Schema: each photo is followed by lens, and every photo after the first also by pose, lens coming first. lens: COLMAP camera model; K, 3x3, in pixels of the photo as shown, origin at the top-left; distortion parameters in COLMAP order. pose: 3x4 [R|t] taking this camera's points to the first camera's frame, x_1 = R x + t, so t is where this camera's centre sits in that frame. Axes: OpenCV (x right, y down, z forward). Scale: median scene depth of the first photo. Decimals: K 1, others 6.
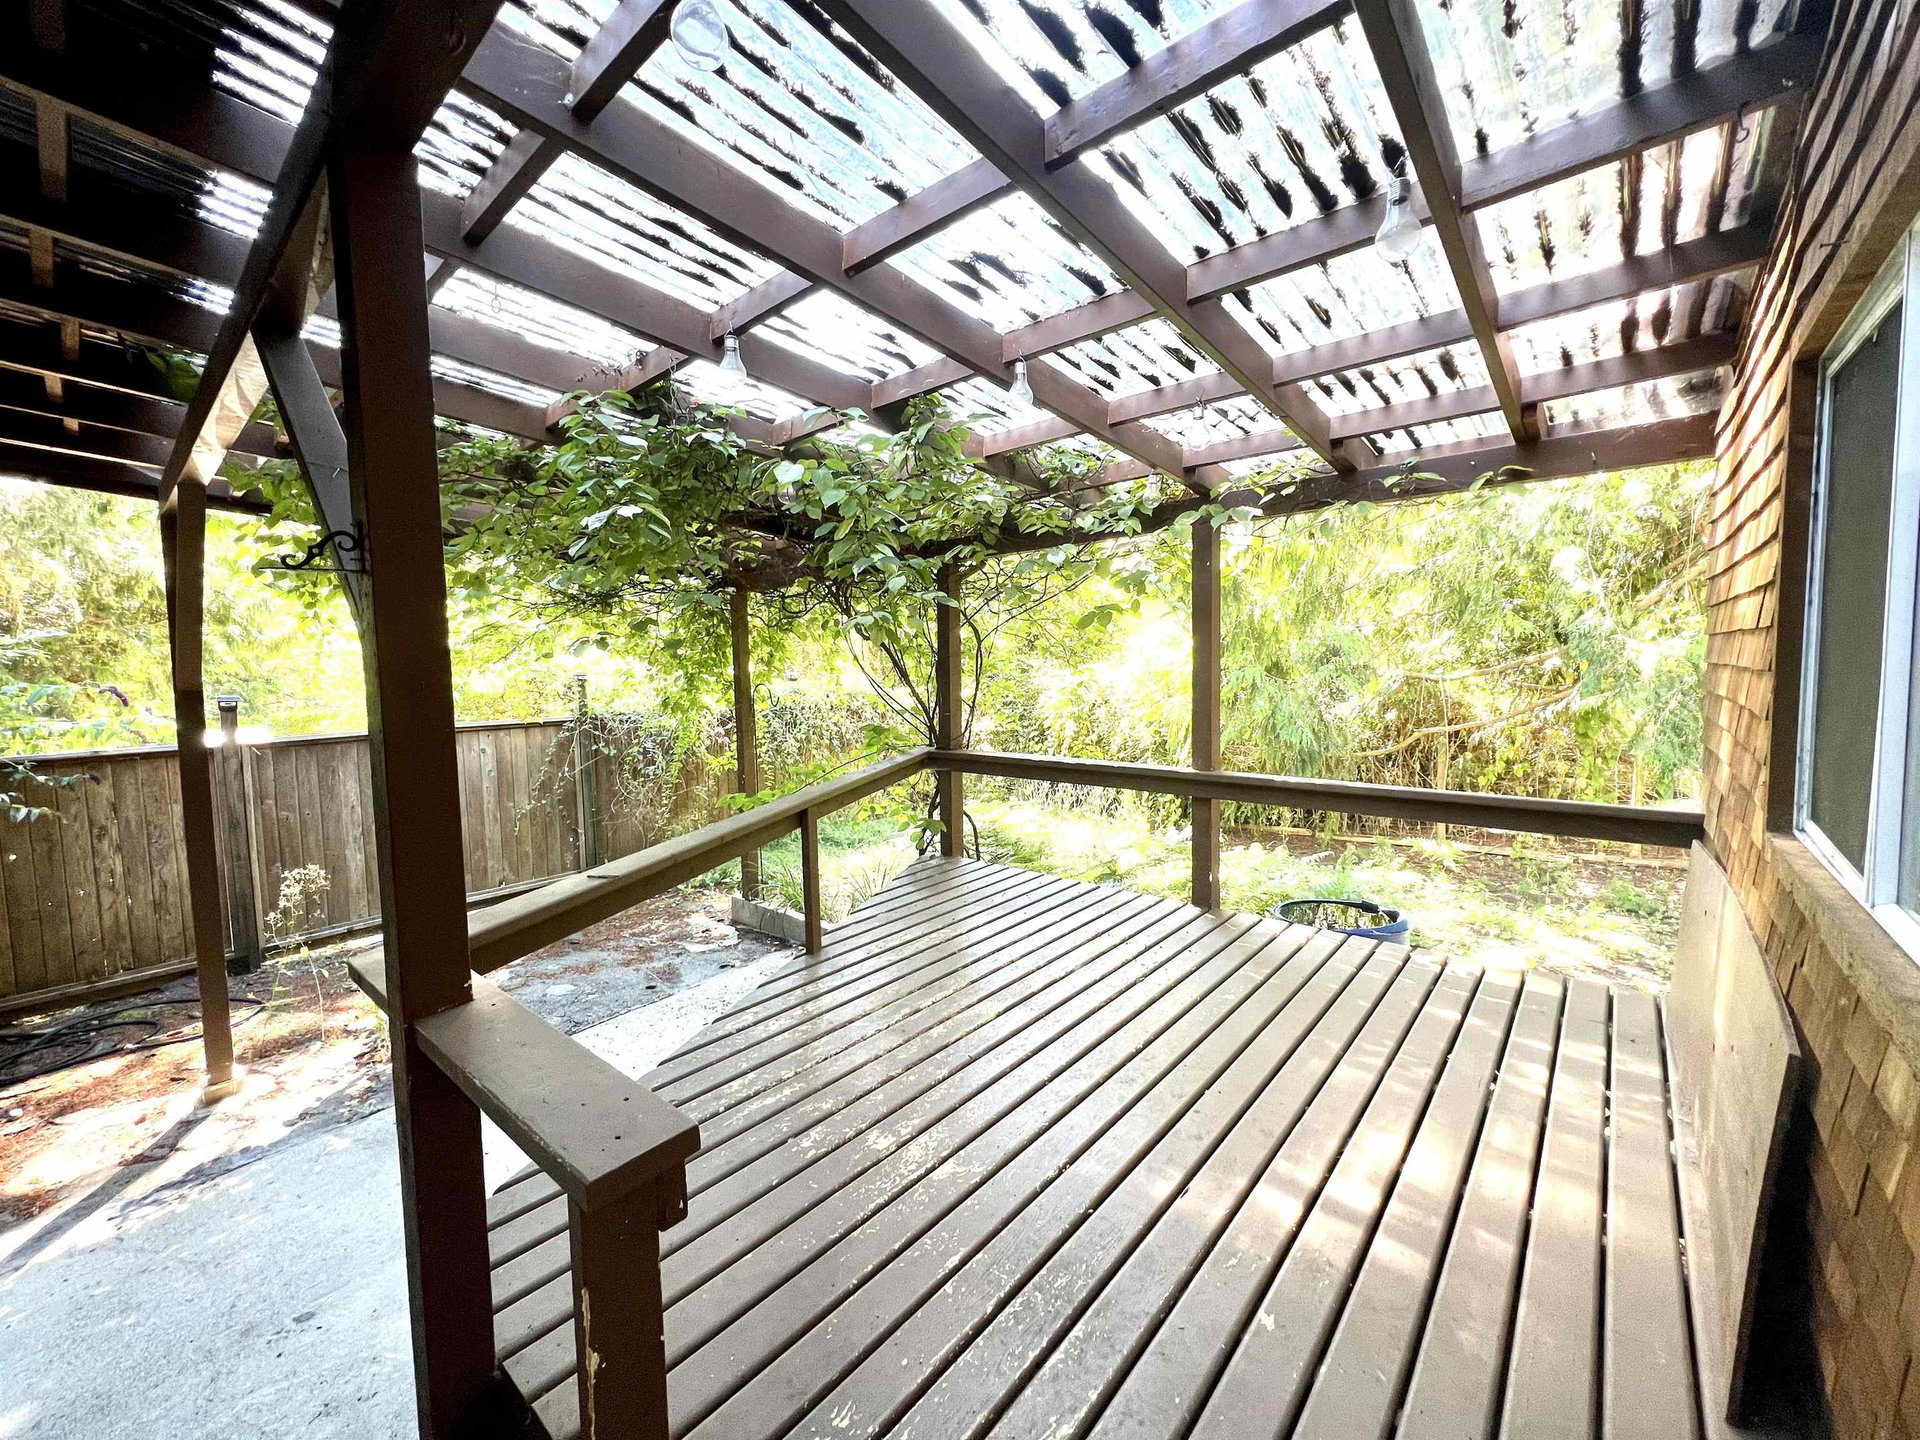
lens RADIAL K [[762.7, 0, 960.0], [0, 762.7, 720.0], [0, 0, 1]] dist [0.000165, 0.000101]
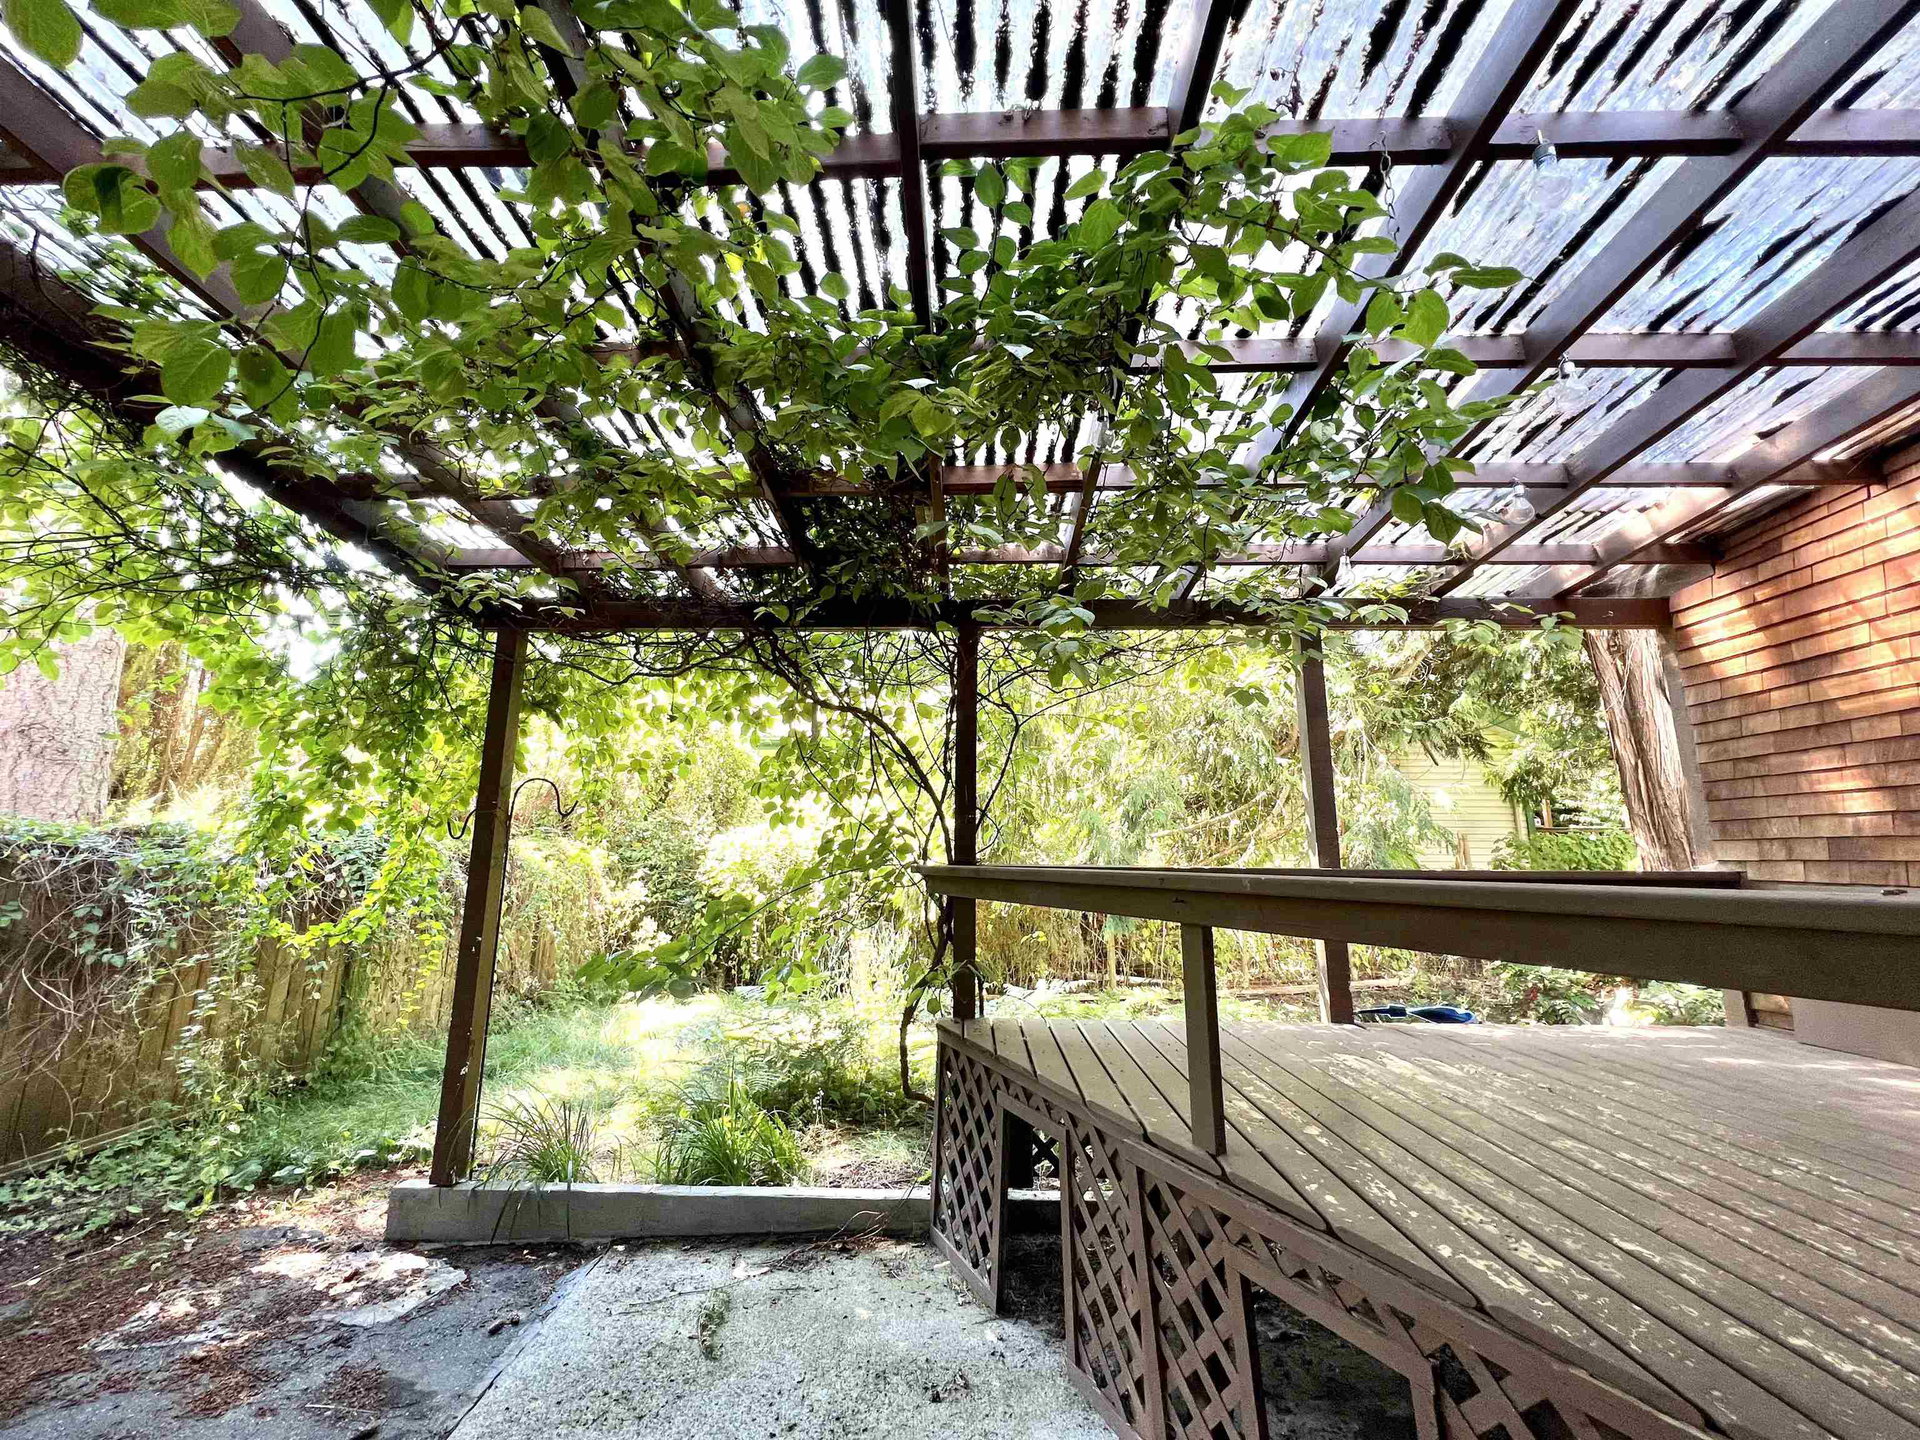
lens RADIAL K [[762.7, 0, 960.0], [0, 762.7, 720.0], [0, 0, 1]] dist [0.000165, 0.000101]
pose [[0.765043, 0.141147, 0.628320, -0.397321], [0.026043, 0.968105, -0.249188, 0.067365], [-0.643452, 0.207003, 0.736966, 0.329718]]
